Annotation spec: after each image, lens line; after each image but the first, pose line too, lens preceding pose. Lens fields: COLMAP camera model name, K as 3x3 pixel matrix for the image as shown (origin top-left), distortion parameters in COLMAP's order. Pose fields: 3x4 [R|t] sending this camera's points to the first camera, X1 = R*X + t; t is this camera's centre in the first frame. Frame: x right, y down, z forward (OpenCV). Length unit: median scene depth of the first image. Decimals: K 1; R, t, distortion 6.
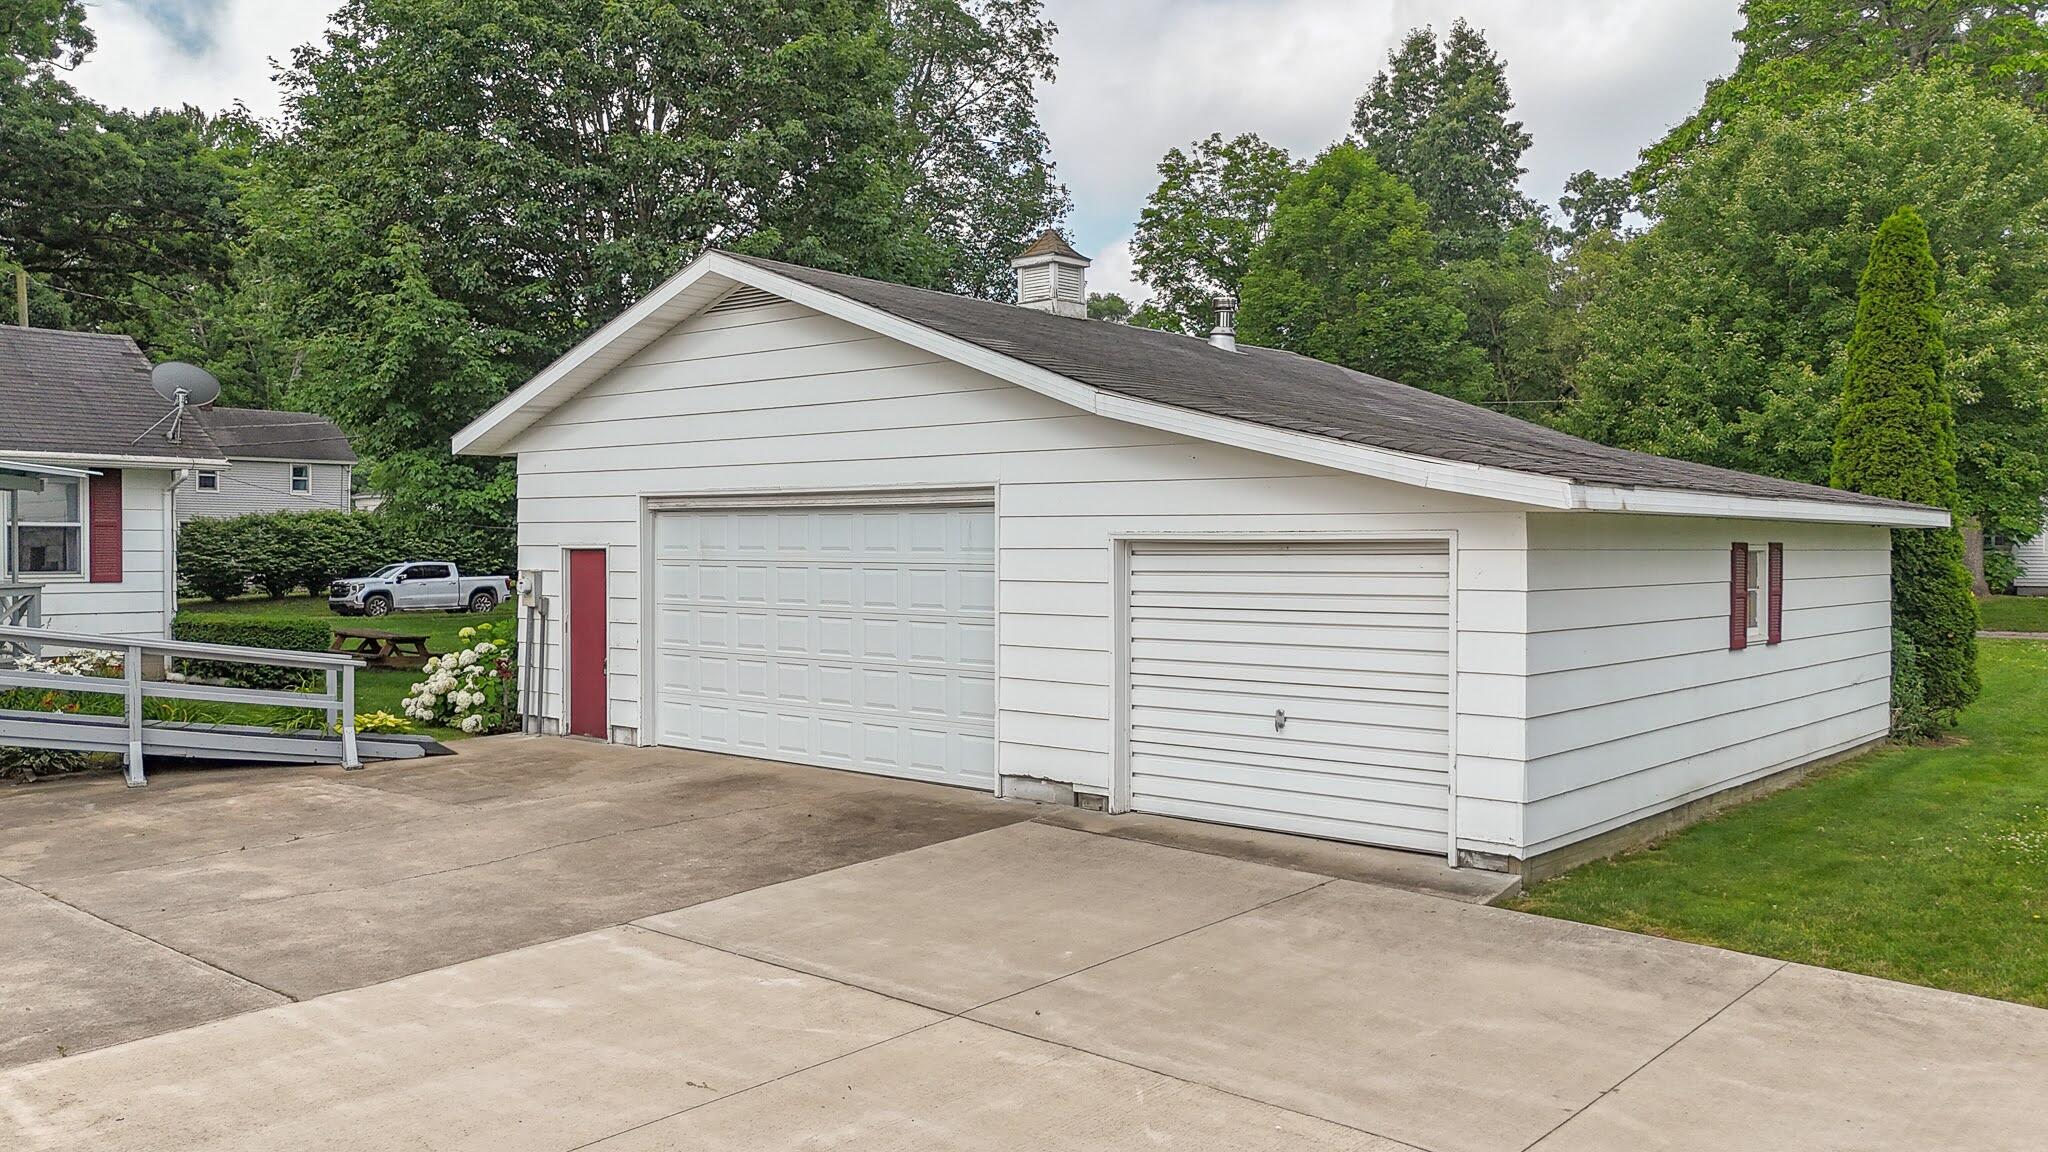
lens RADIAL K [[1586.3, 0, 999.6], [0, 1586.3, 565.5], [0, 0, 1]] dist [0.106910, -0.108041]
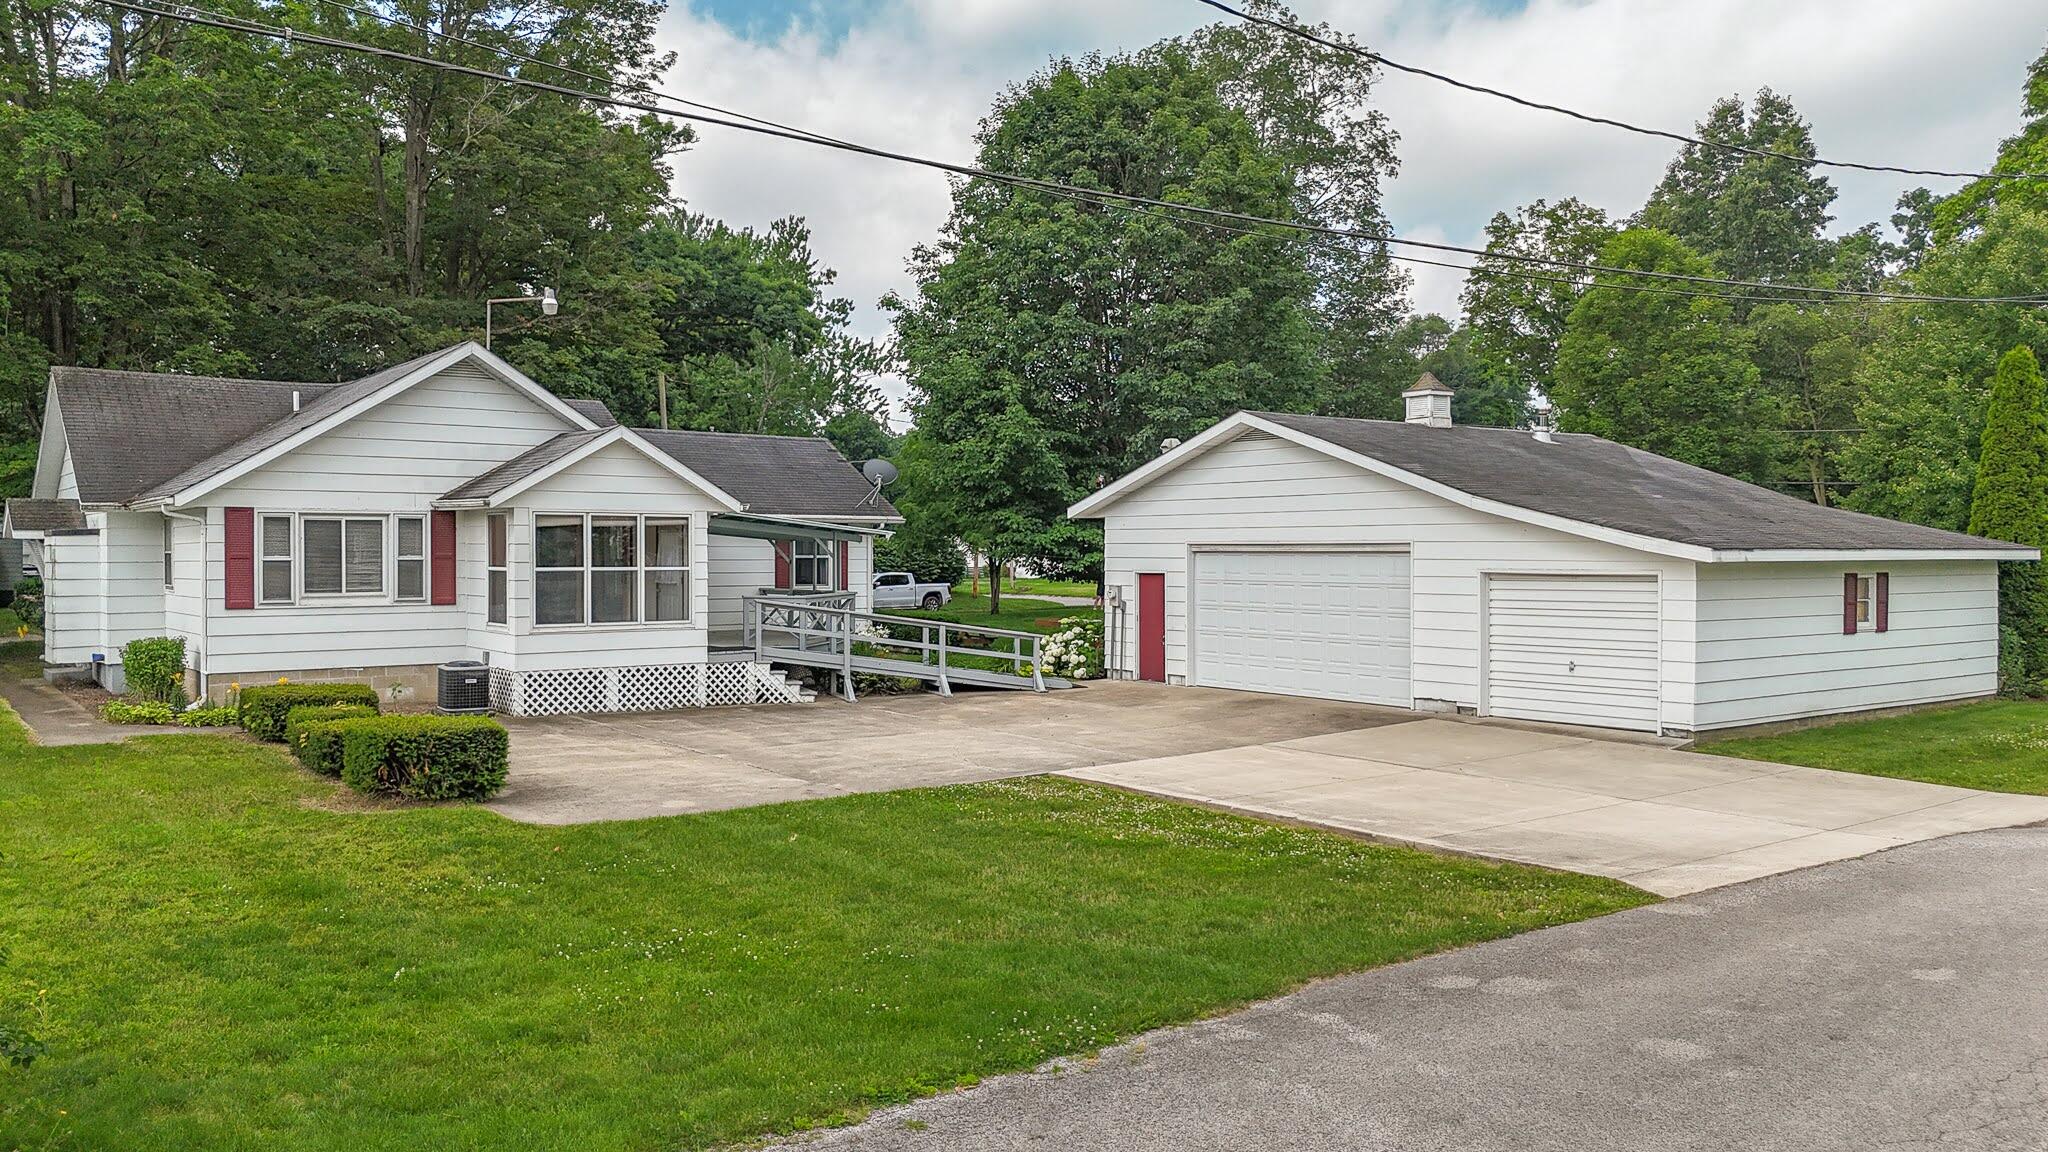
lens RADIAL K [[1586.3, 0, 999.6], [0, 1586.3, 565.5], [0, 0, 1]] dist [0.106910, -0.108041]
pose [[0.982287, -0.000329, -0.187385, -0.092368], [-0.000092, 0.999997, -0.002241, -0.013959], [0.187385, 0.002219, 0.982284, -0.682895]]
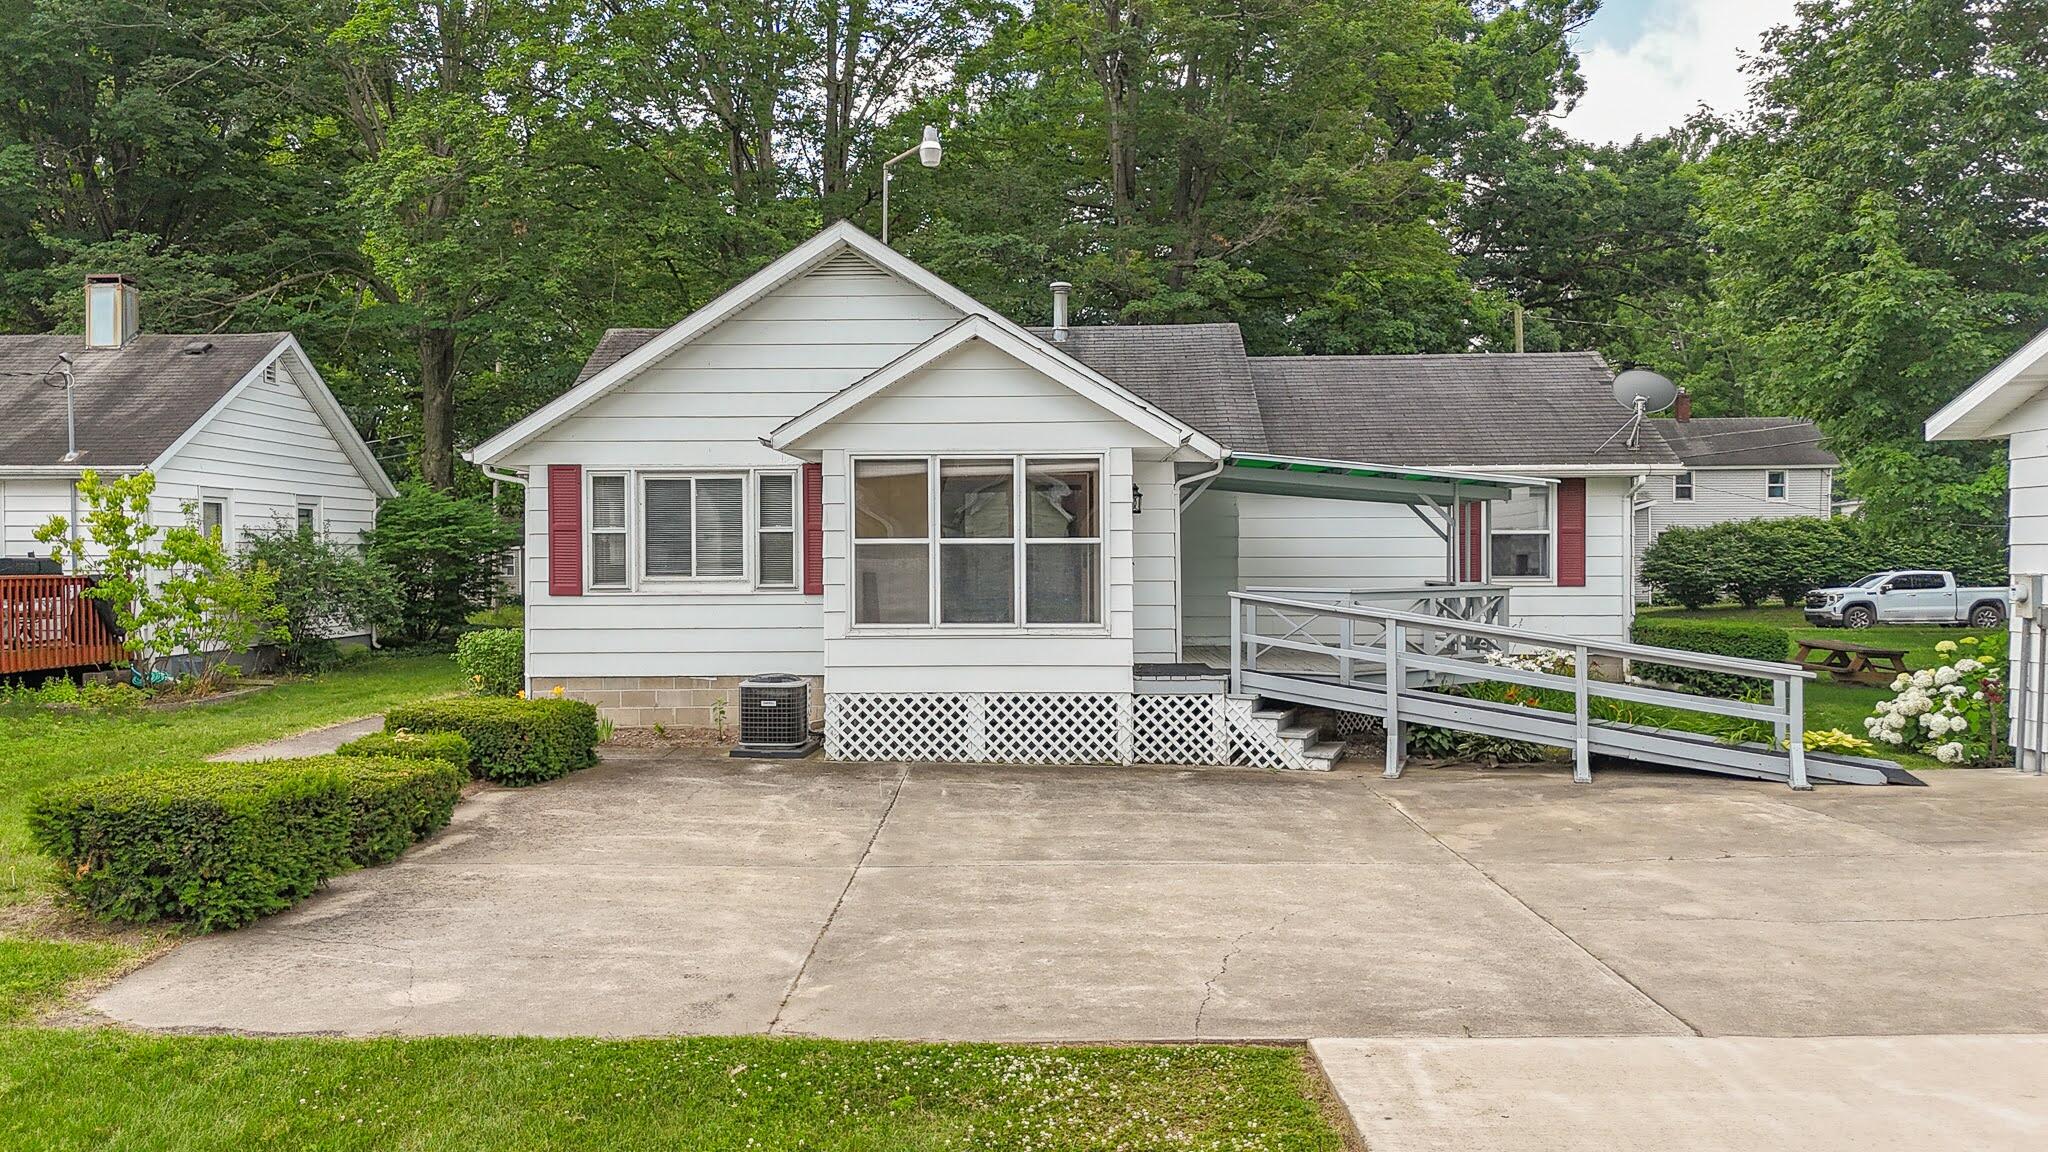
lens RADIAL K [[1586.3, 0, 999.6], [0, 1586.3, 565.5], [0, 0, 1]] dist [0.106910, -0.108041]
pose [[0.650240, -0.002226, -0.759726, 0.001294], [-0.003158, 0.999979, -0.005632, 0.004725], [0.759723, 0.006061, 0.650219, 0.046387]]
